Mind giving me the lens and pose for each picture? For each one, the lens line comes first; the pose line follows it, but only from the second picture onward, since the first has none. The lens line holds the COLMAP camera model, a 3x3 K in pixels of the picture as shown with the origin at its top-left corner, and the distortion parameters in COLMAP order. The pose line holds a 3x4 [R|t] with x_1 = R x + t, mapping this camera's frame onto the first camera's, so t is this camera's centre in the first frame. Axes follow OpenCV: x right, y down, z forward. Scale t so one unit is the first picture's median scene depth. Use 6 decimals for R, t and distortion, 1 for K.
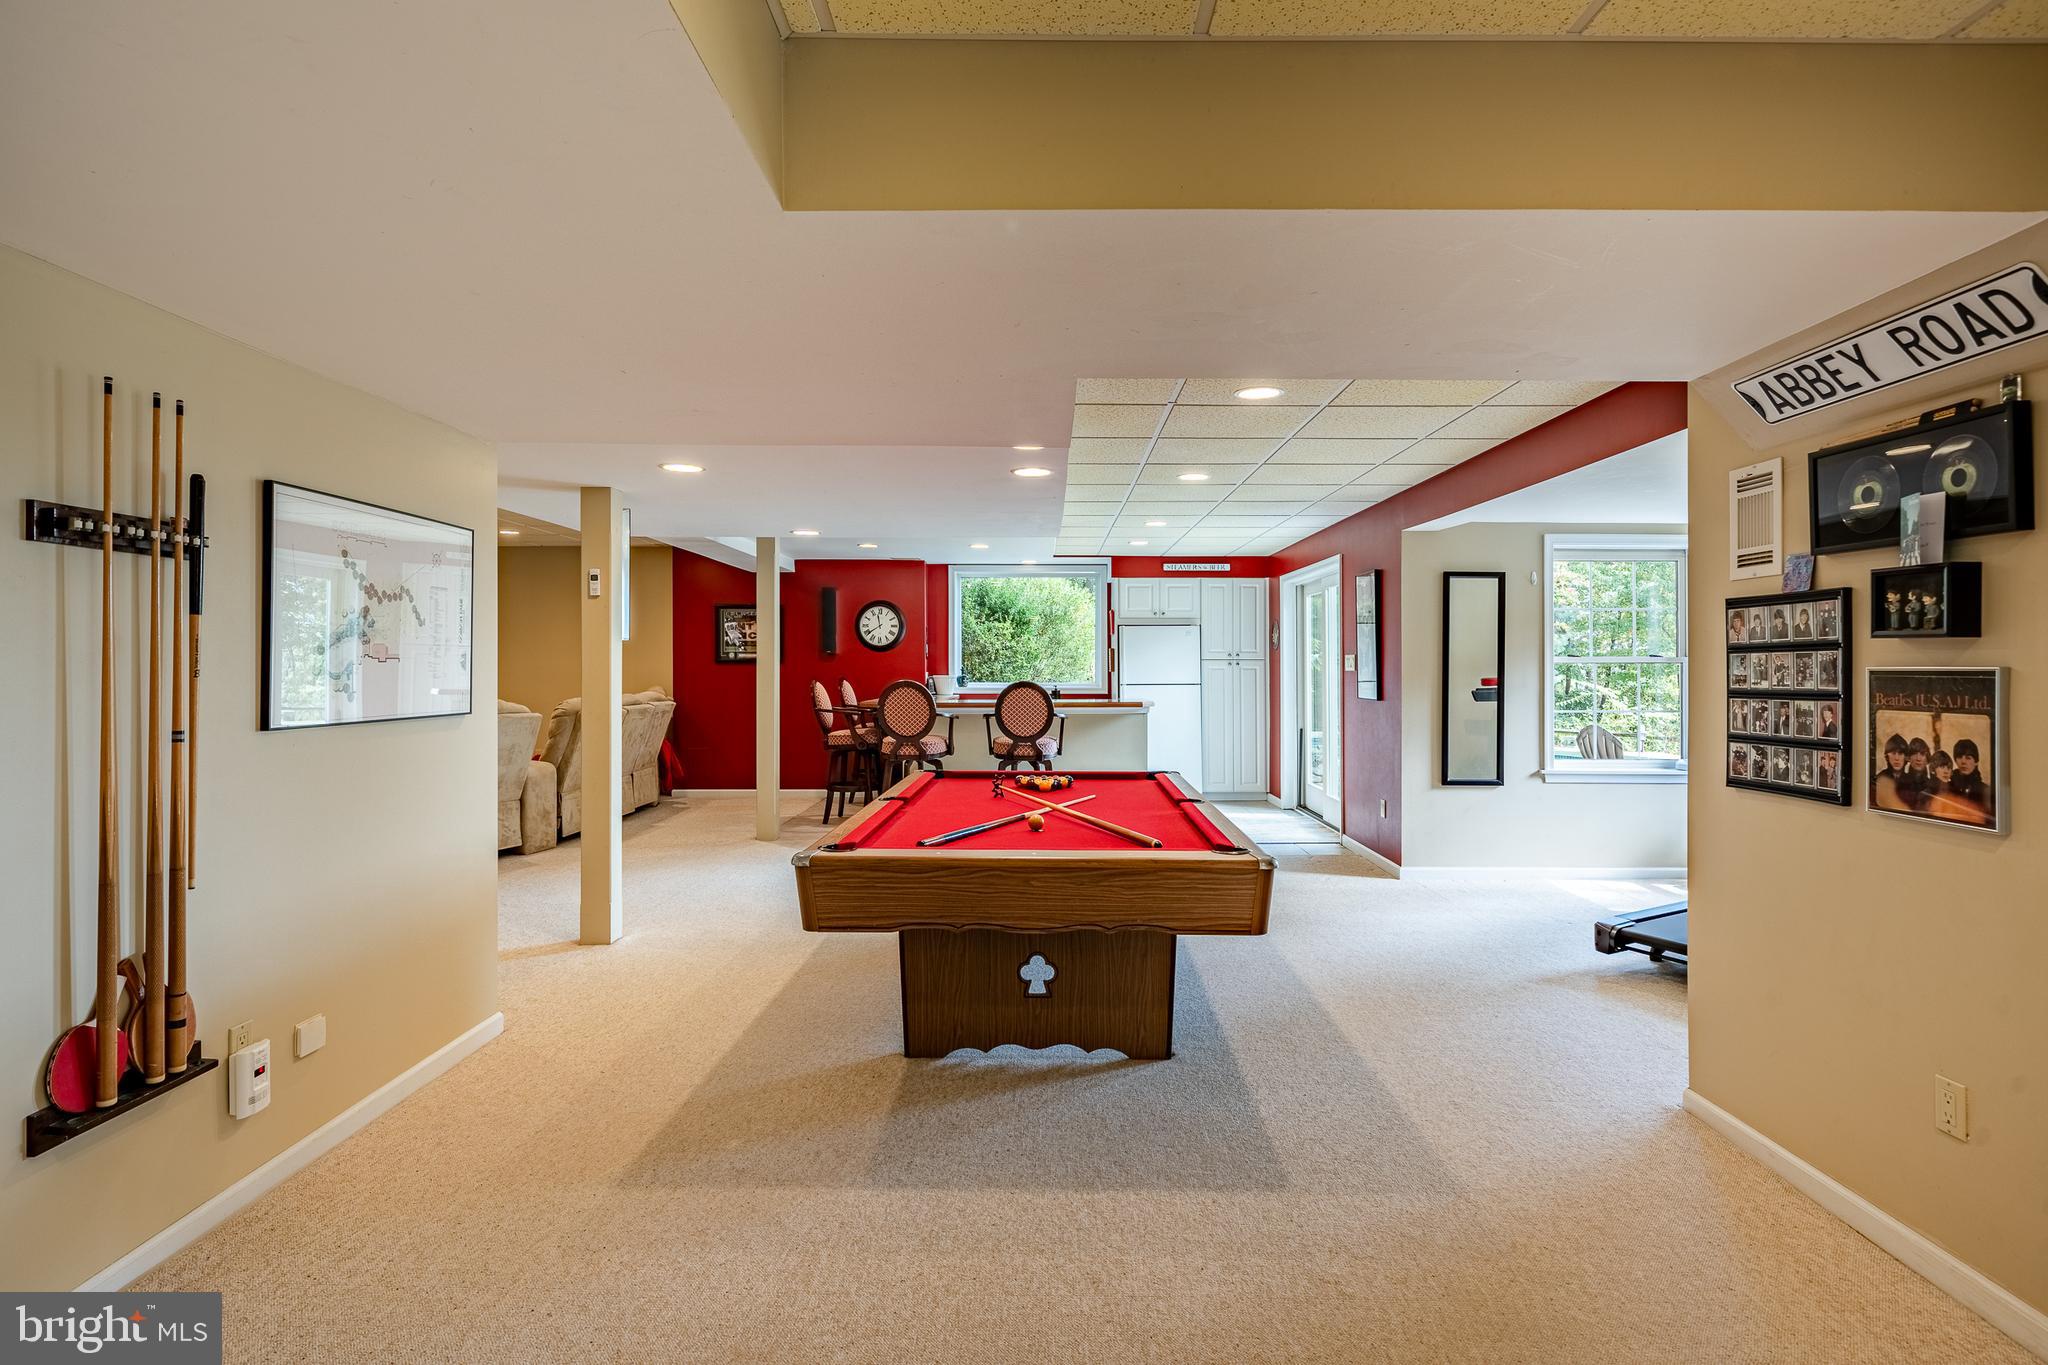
lens RADIAL K [[1052.1, 0, 1042.2], [0, 1052.1, 675.4], [0, 0, 1]] dist [-0.006385, 0.001127]
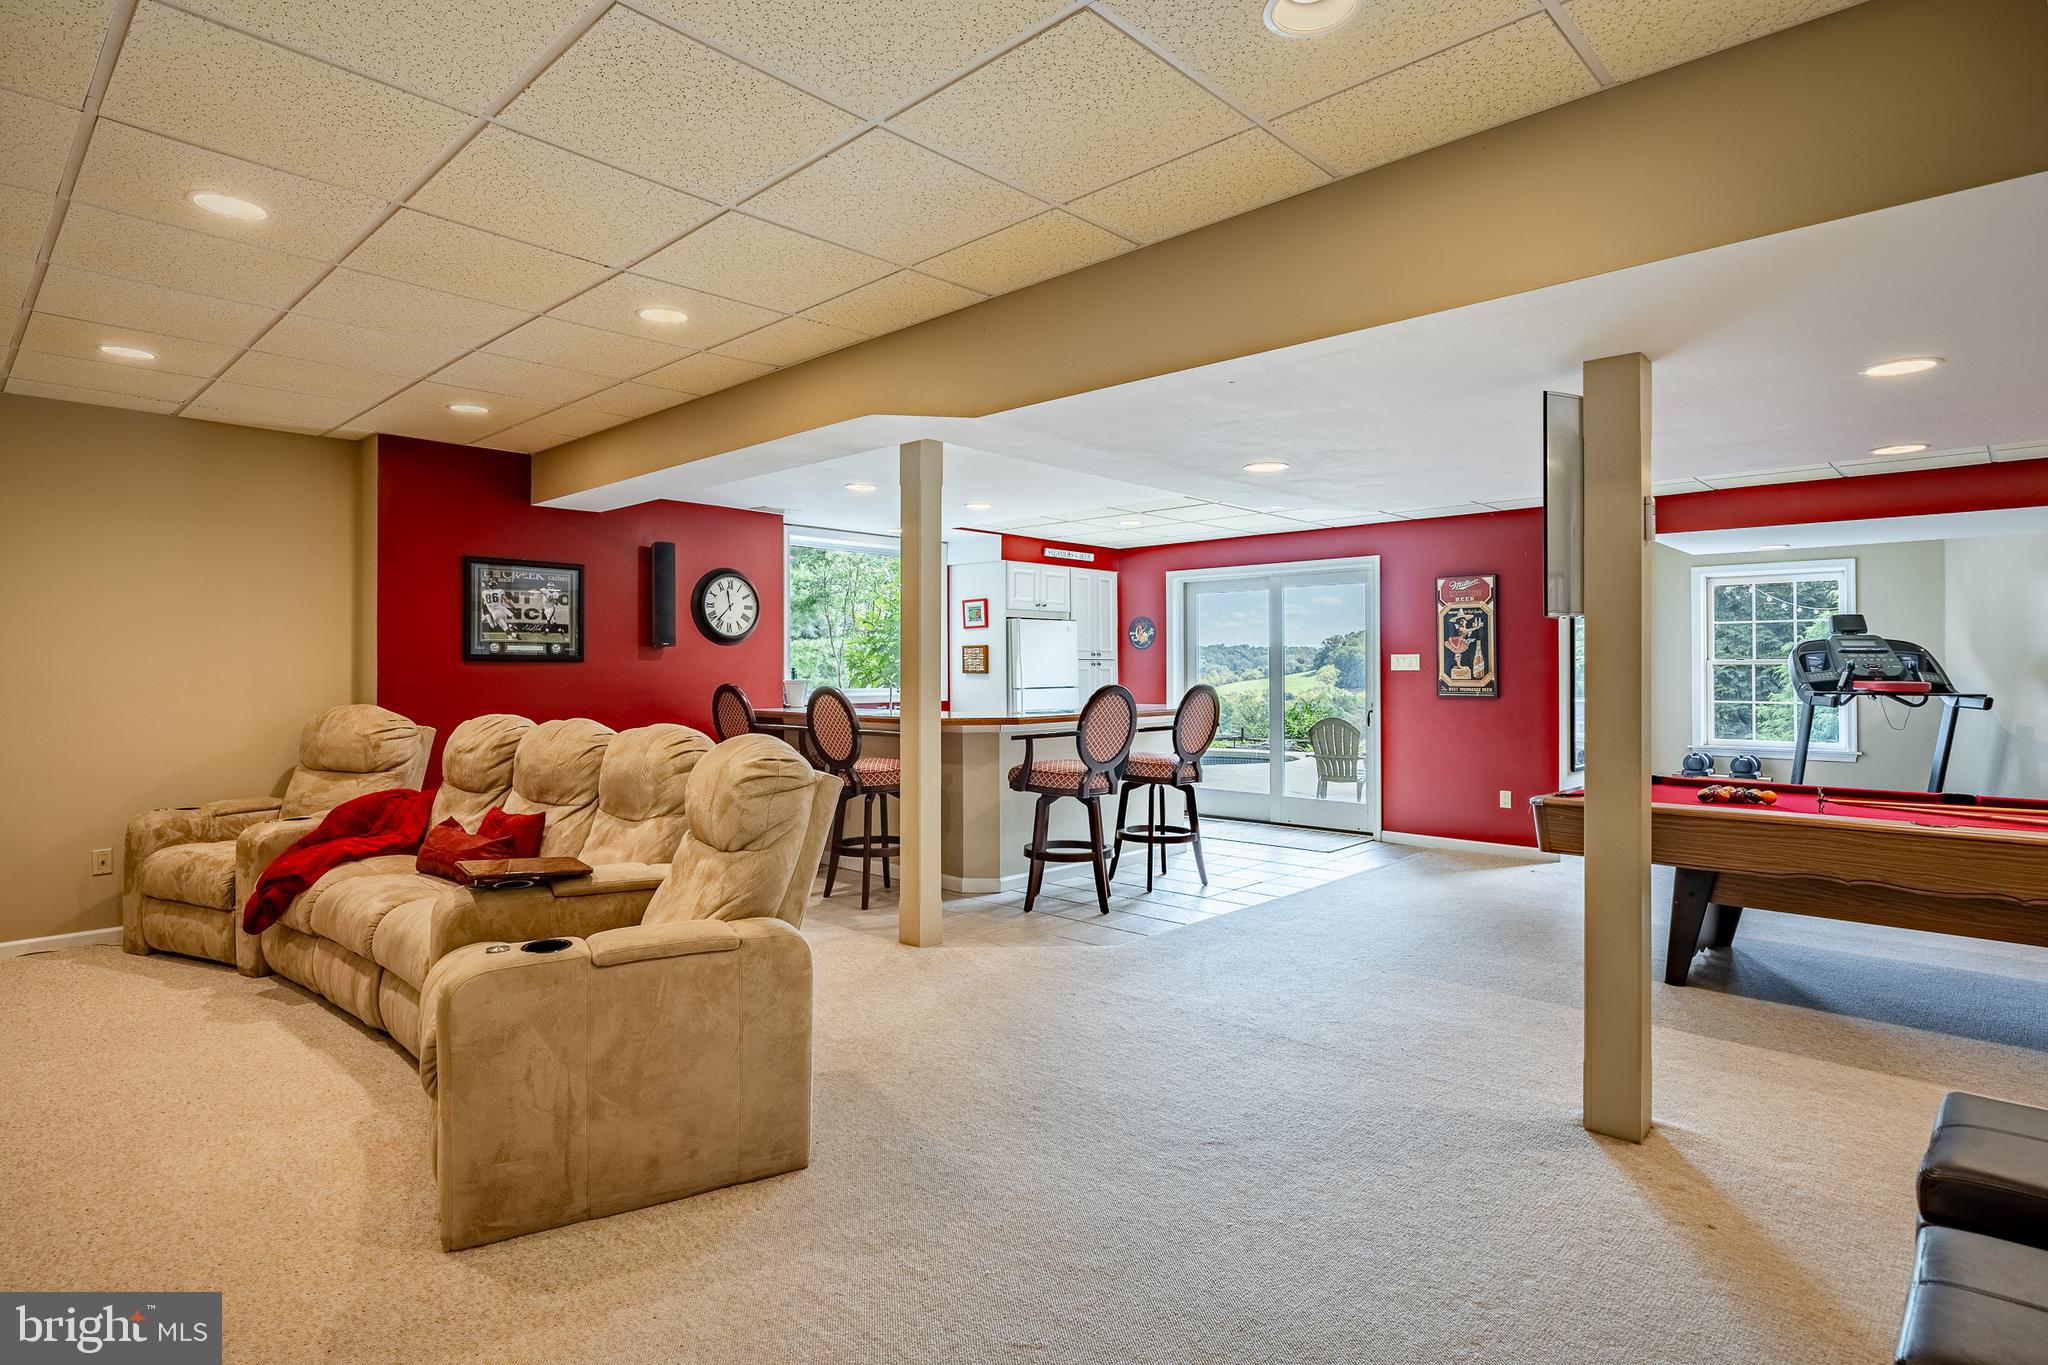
lens RADIAL K [[1072.8, 0, 1013.7], [0, 1072.8, 668.0], [0, 0, 1]] dist [-0.001315, 0.000133]
pose [[0.687689, -0.000100, 0.726005, -0.523631], [0.010810, 0.999891, -0.010103, 0.000862], [-0.725925, 0.014796, 0.687615, 0.403975]]
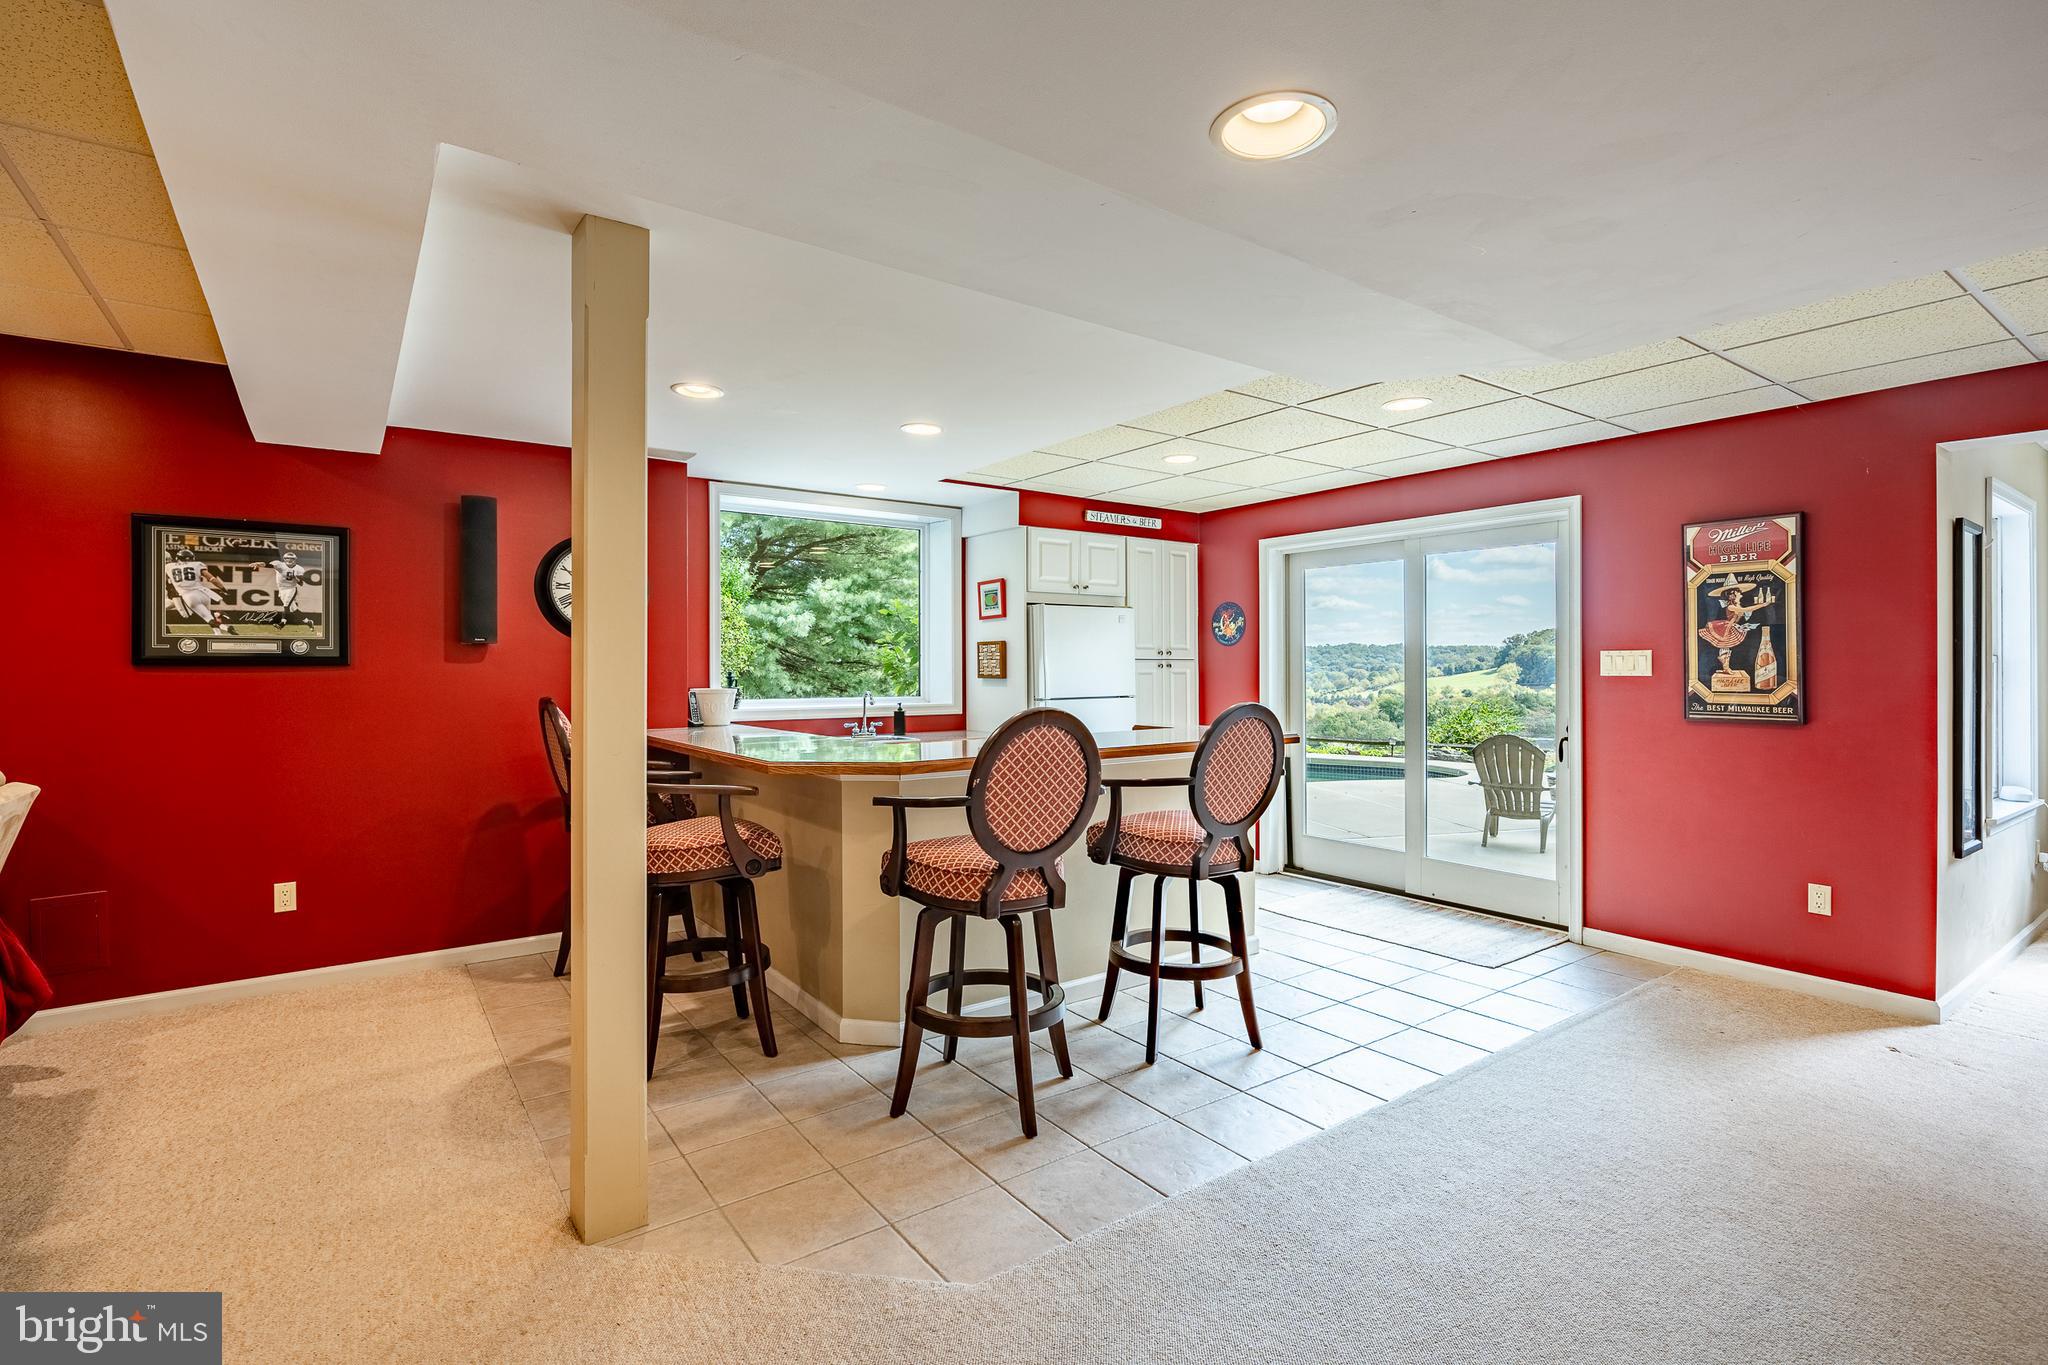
lens RADIAL K [[955.5, 0, 1010.5], [0, 955.5, 671.3], [0, 0, 1]] dist [-0.003439, 0.001084]
pose [[0.816306, -0.004112, 0.577605, -0.251591], [0.009910, 0.999927, -0.006885, -0.004036], [-0.577534, 0.011344, 0.816288, 0.535754]]
